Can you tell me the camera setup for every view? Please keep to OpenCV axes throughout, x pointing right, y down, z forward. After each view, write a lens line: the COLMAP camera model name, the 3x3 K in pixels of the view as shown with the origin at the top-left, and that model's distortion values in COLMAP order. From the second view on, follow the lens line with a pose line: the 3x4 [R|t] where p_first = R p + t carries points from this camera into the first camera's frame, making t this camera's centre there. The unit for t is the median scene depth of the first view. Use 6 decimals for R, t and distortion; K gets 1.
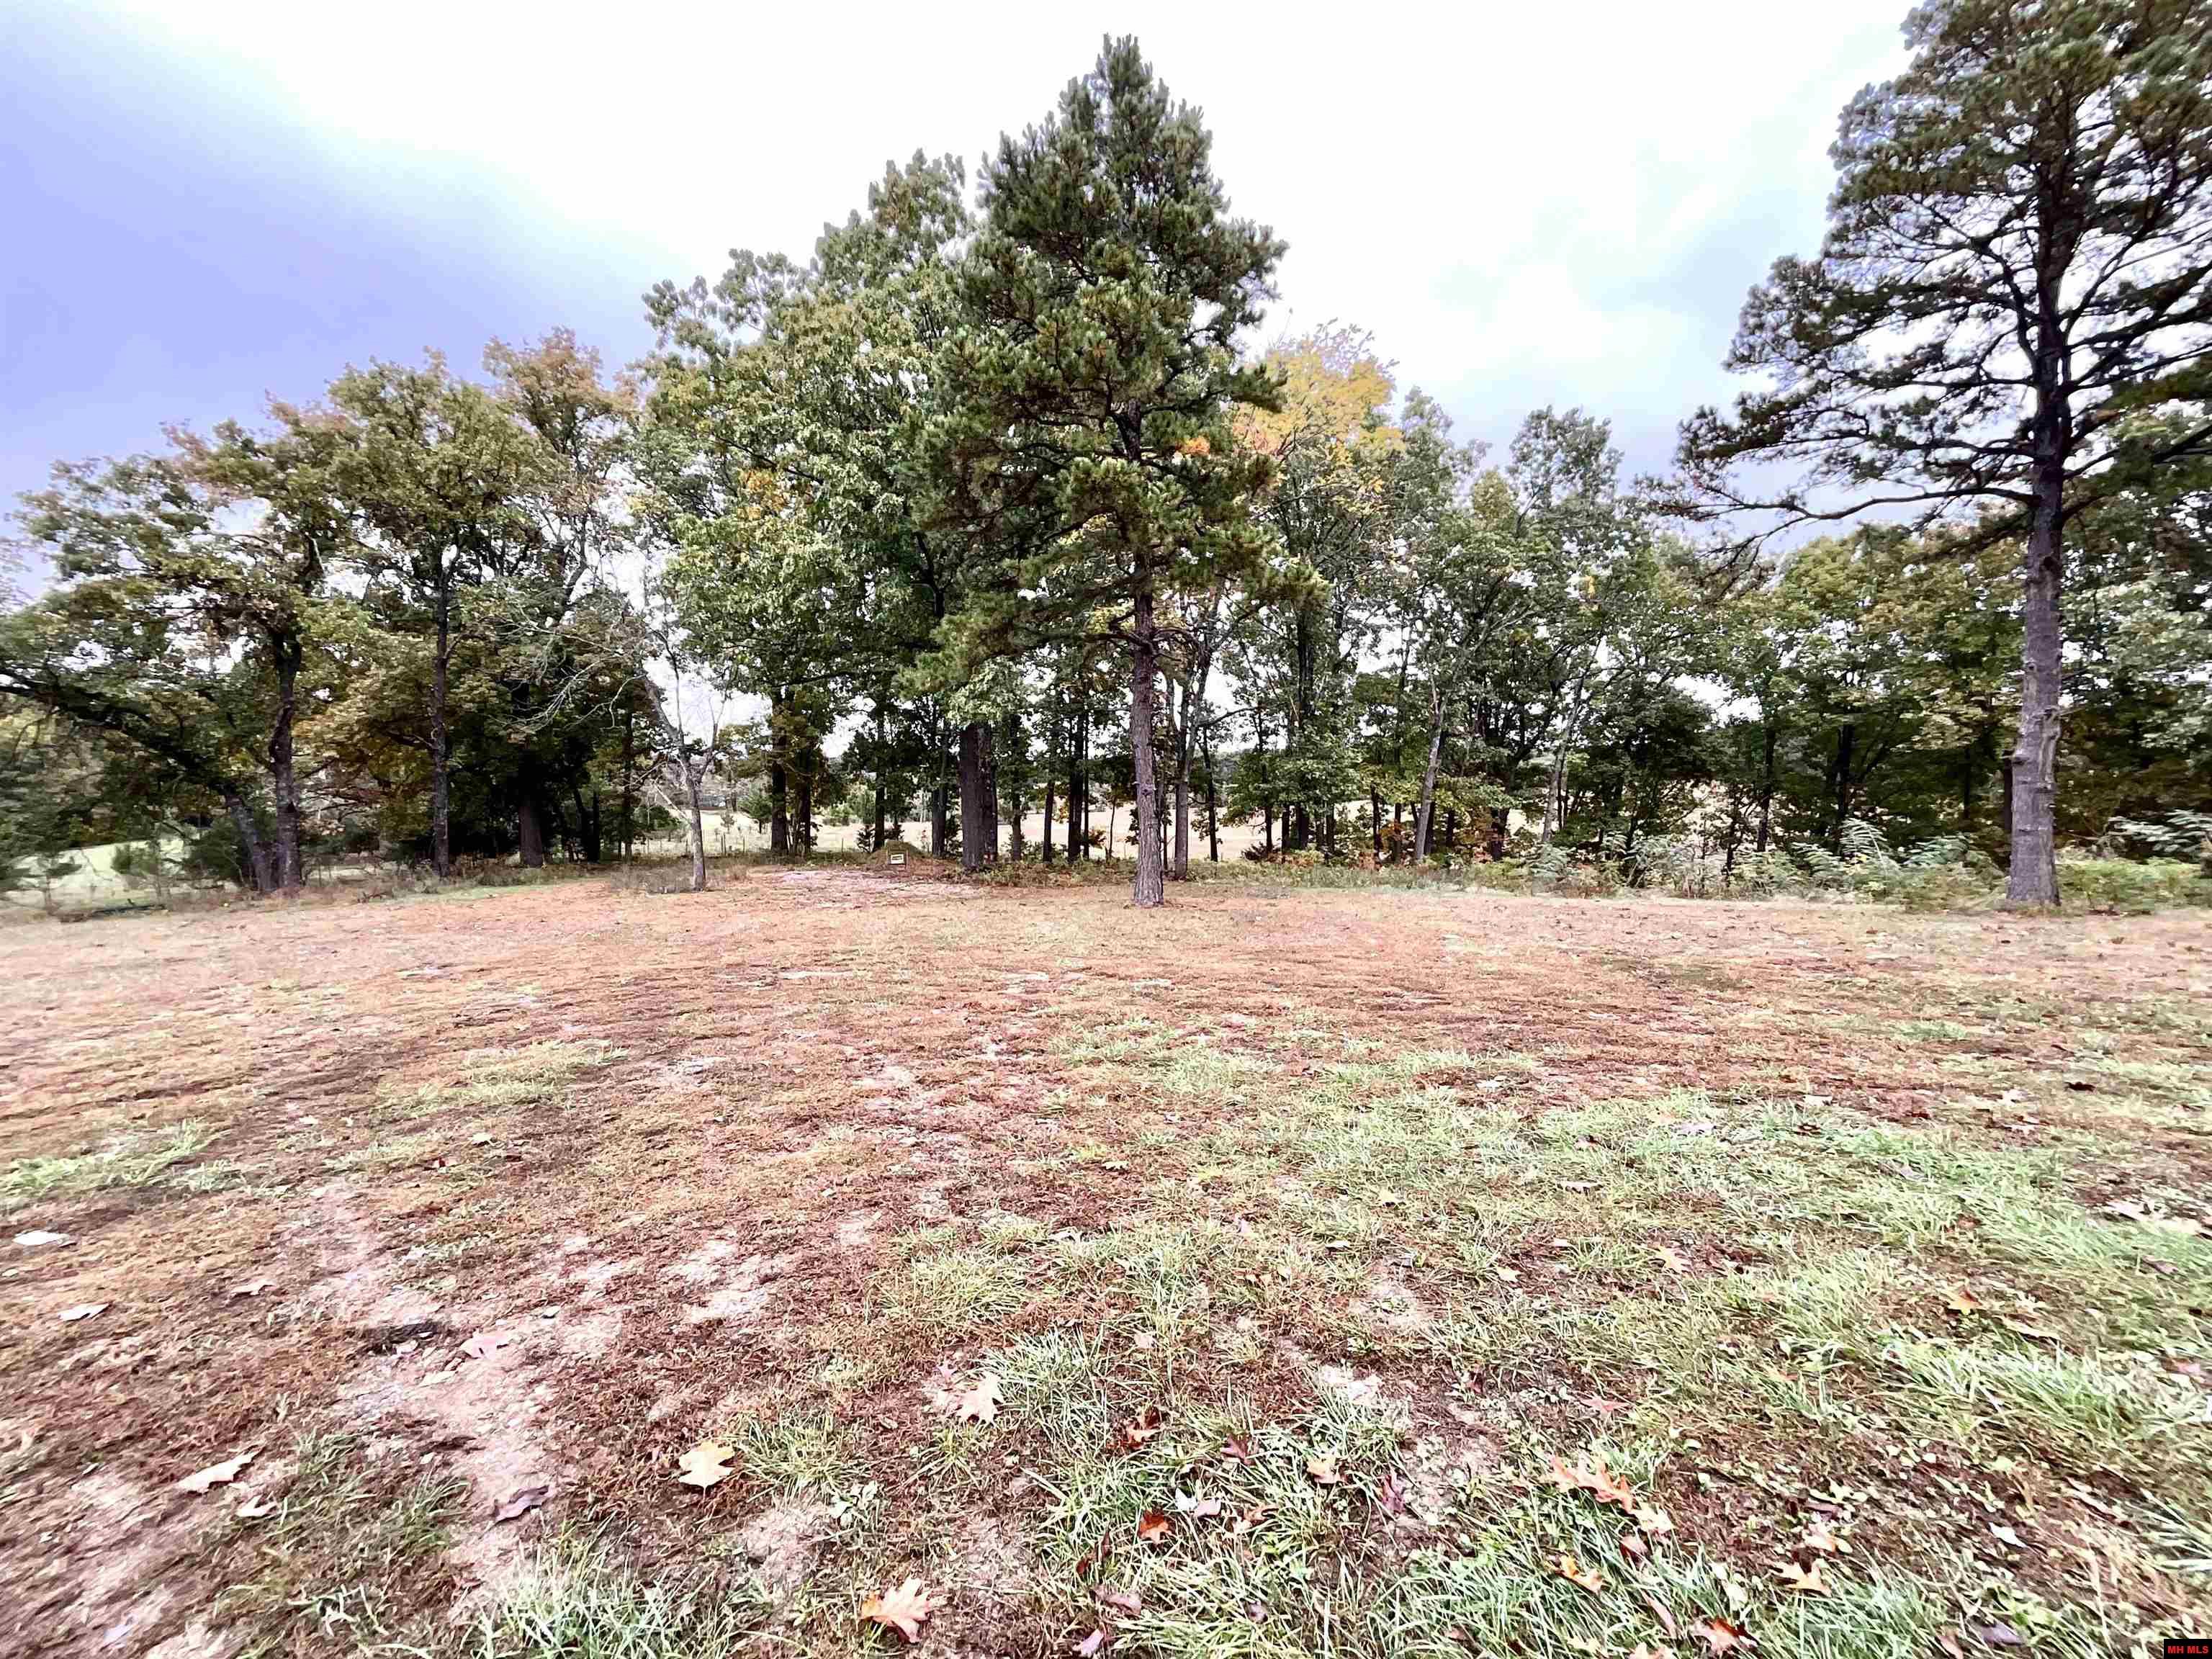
lens RADIAL K [[891.8, 0, 1105.7], [0, 891.8, 826.8], [0, 0, 1]] dist [-0.000469, -0.000105]
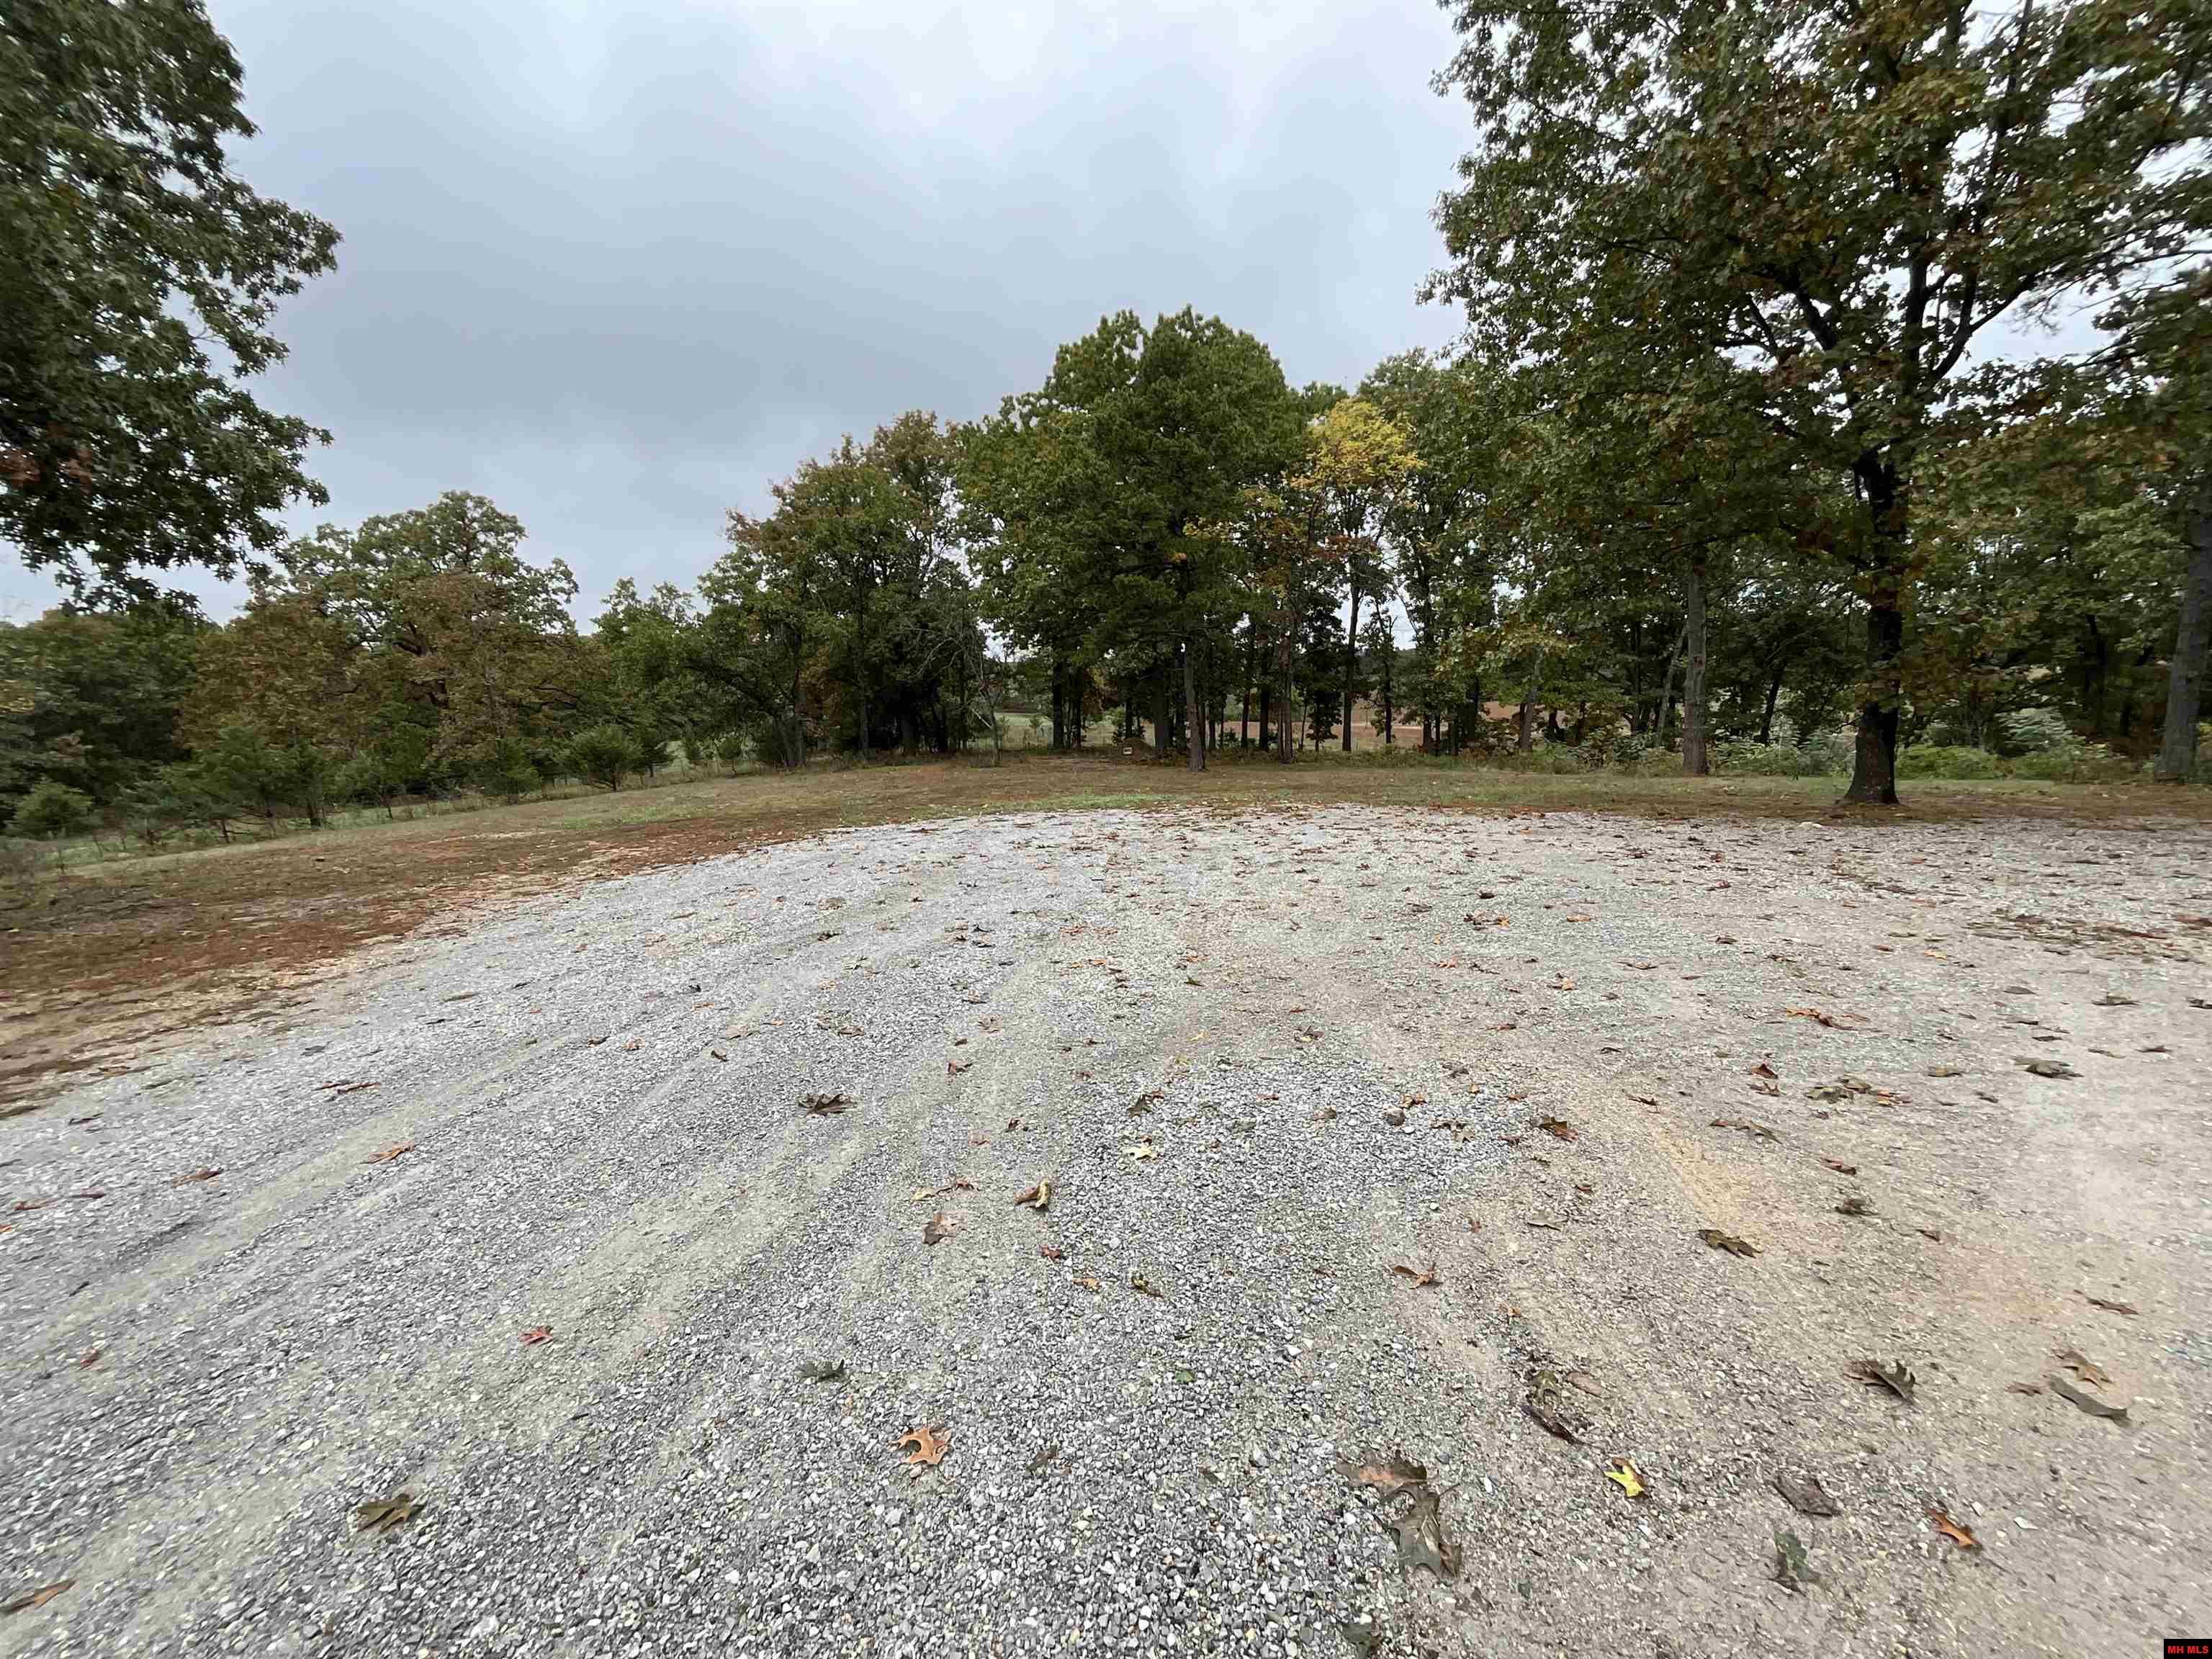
lens RADIAL K [[891.8, 0, 1100.4], [0, 891.8, 824.2], [0, 0, 1]] dist [-0.000469, -0.000105]
pose [[0.939306, 0.025257, -0.342149, 0.186602], [0.014185, 0.993575, 0.112285, -0.007442], [0.342787, -0.110324, 0.932913, -0.317959]]
